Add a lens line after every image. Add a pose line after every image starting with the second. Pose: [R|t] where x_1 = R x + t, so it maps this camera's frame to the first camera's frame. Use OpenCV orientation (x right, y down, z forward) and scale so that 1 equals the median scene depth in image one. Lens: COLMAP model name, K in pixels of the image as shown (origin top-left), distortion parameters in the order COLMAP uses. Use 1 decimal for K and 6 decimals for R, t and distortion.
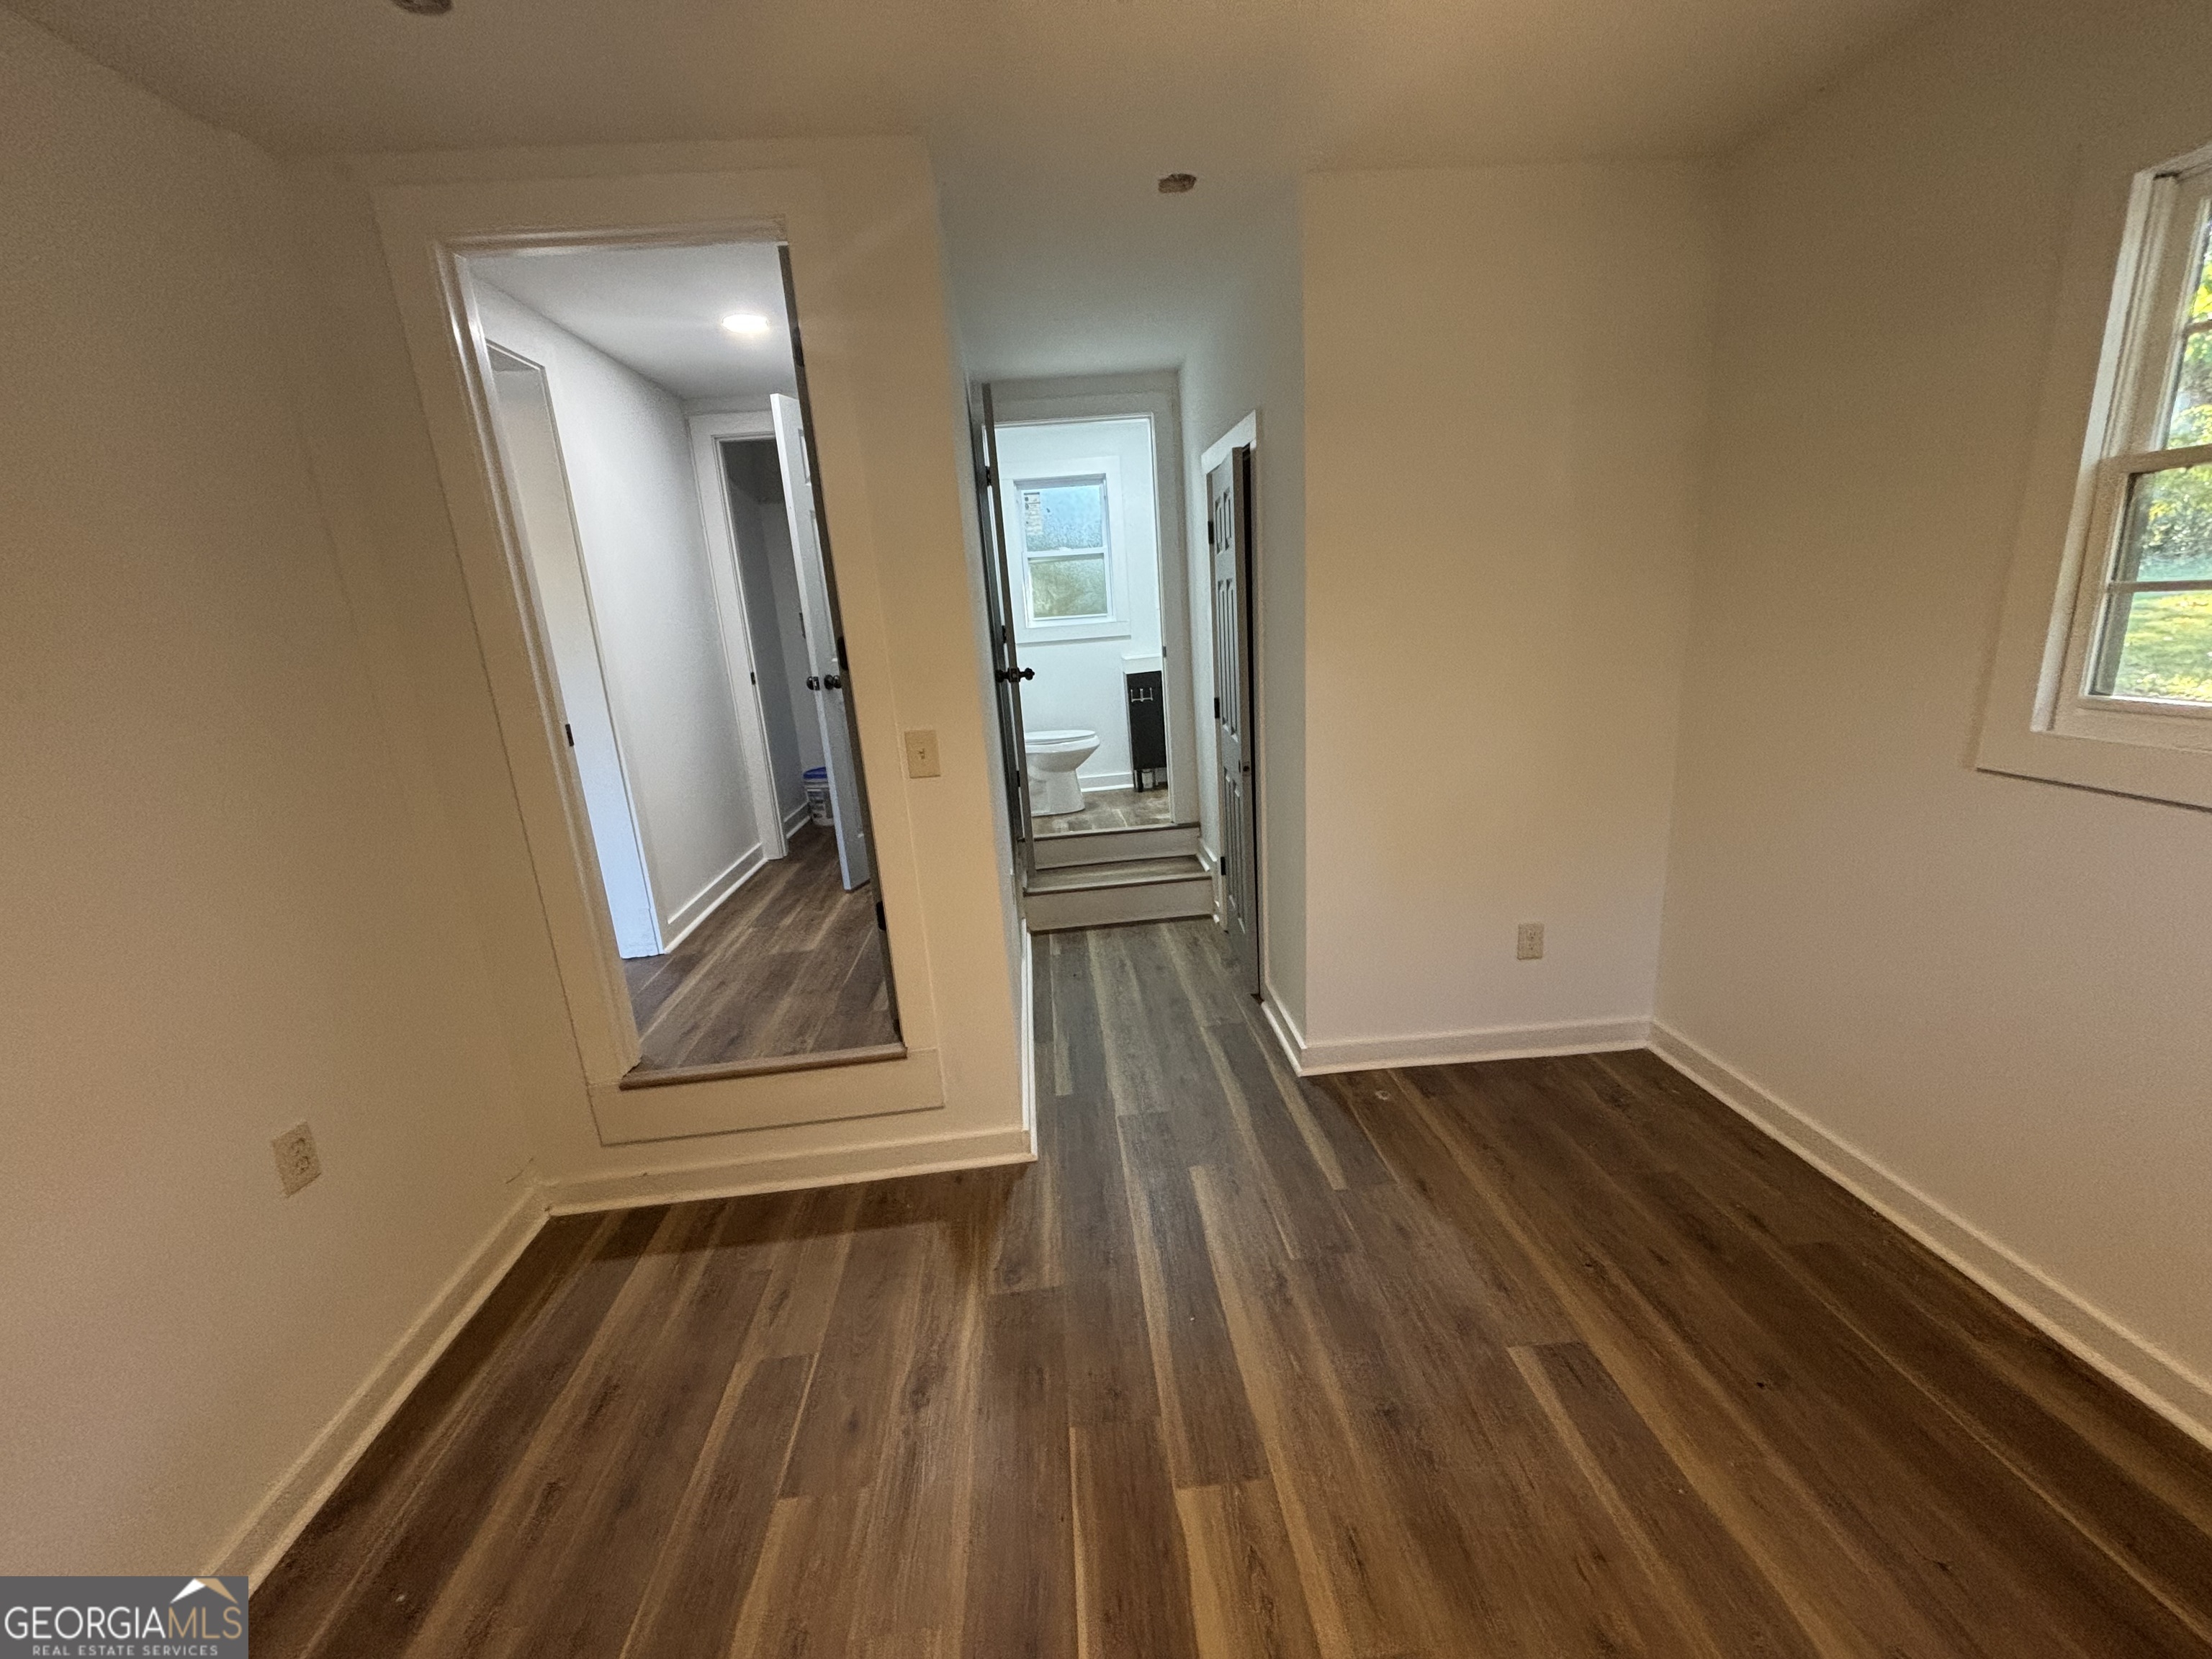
lens RADIAL K [[882.8, 0, 1104.0], [0, 882.8, 819.2], [0, 0, 1]] dist [-0.000163, -0.000132]
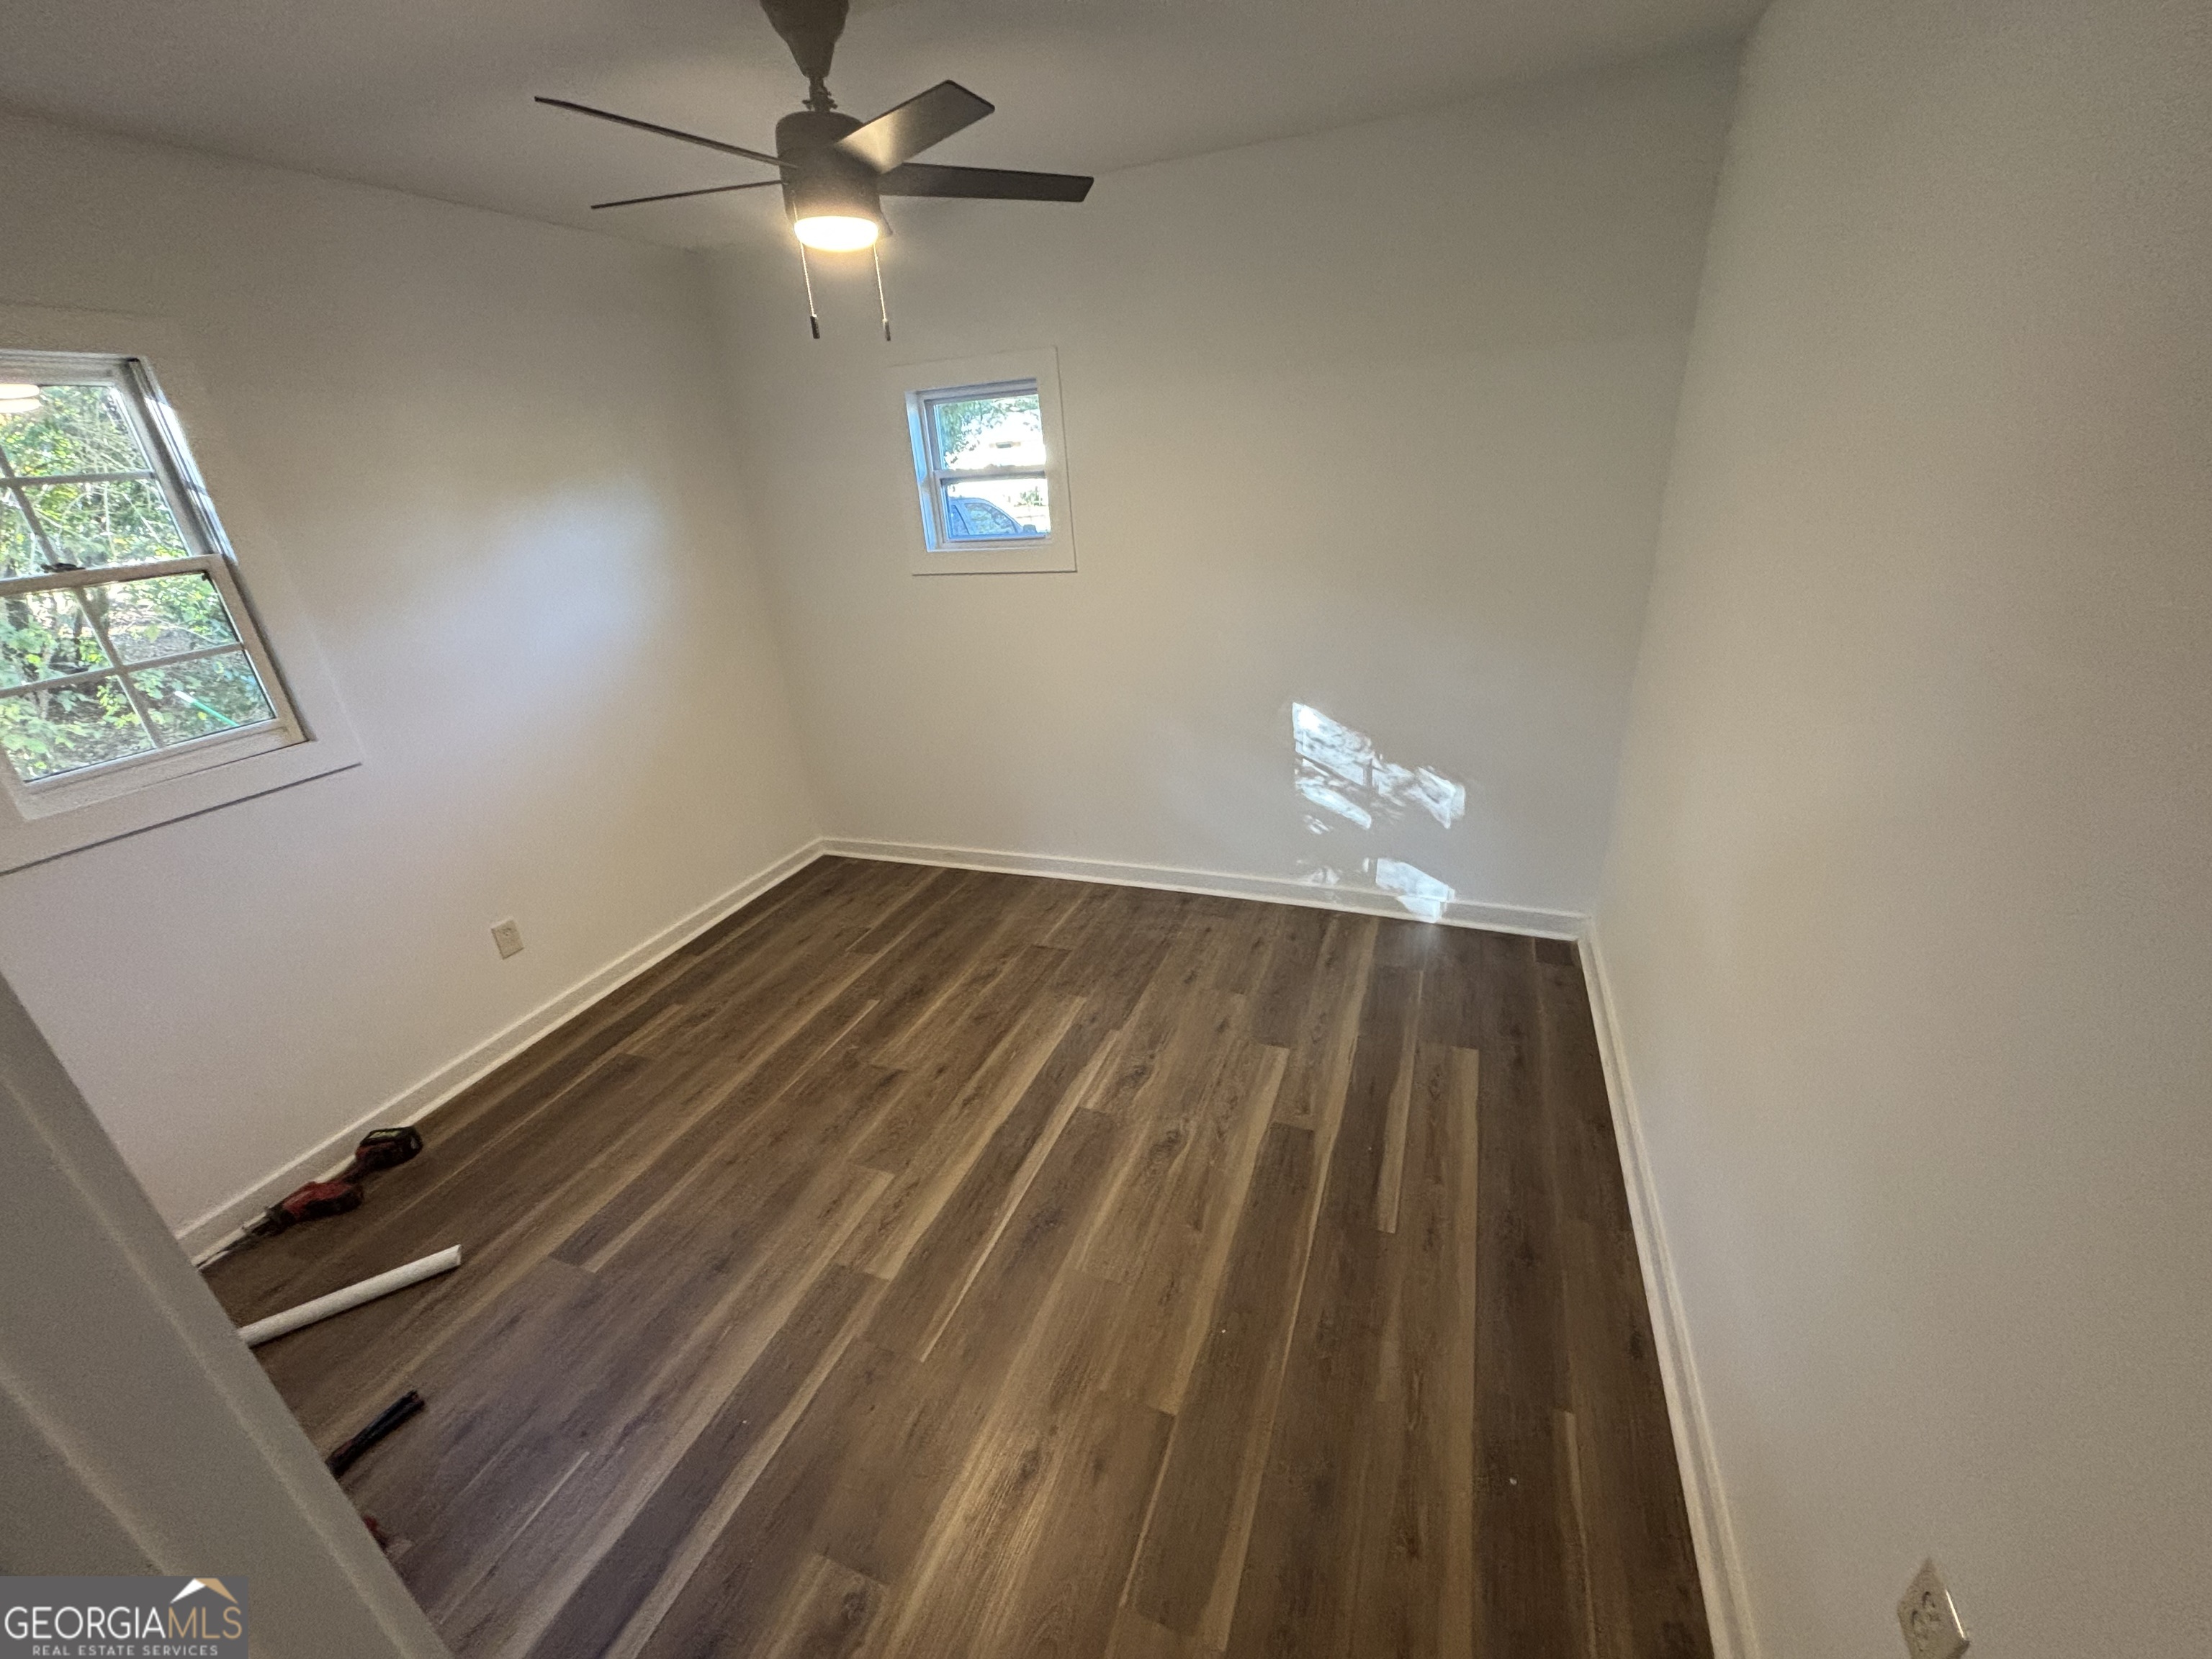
lens RADIAL K [[882.8, 0, 1104.0], [0, 882.8, 819.2], [0, 0, 1]] dist [-0.000163, -0.000132]
pose [[-0.888908, -0.046380, 0.455732, -0.747899], [0.241385, 0.798108, 0.552047, -0.421655], [-0.389327, 0.600726, -0.698249, 1.350905]]
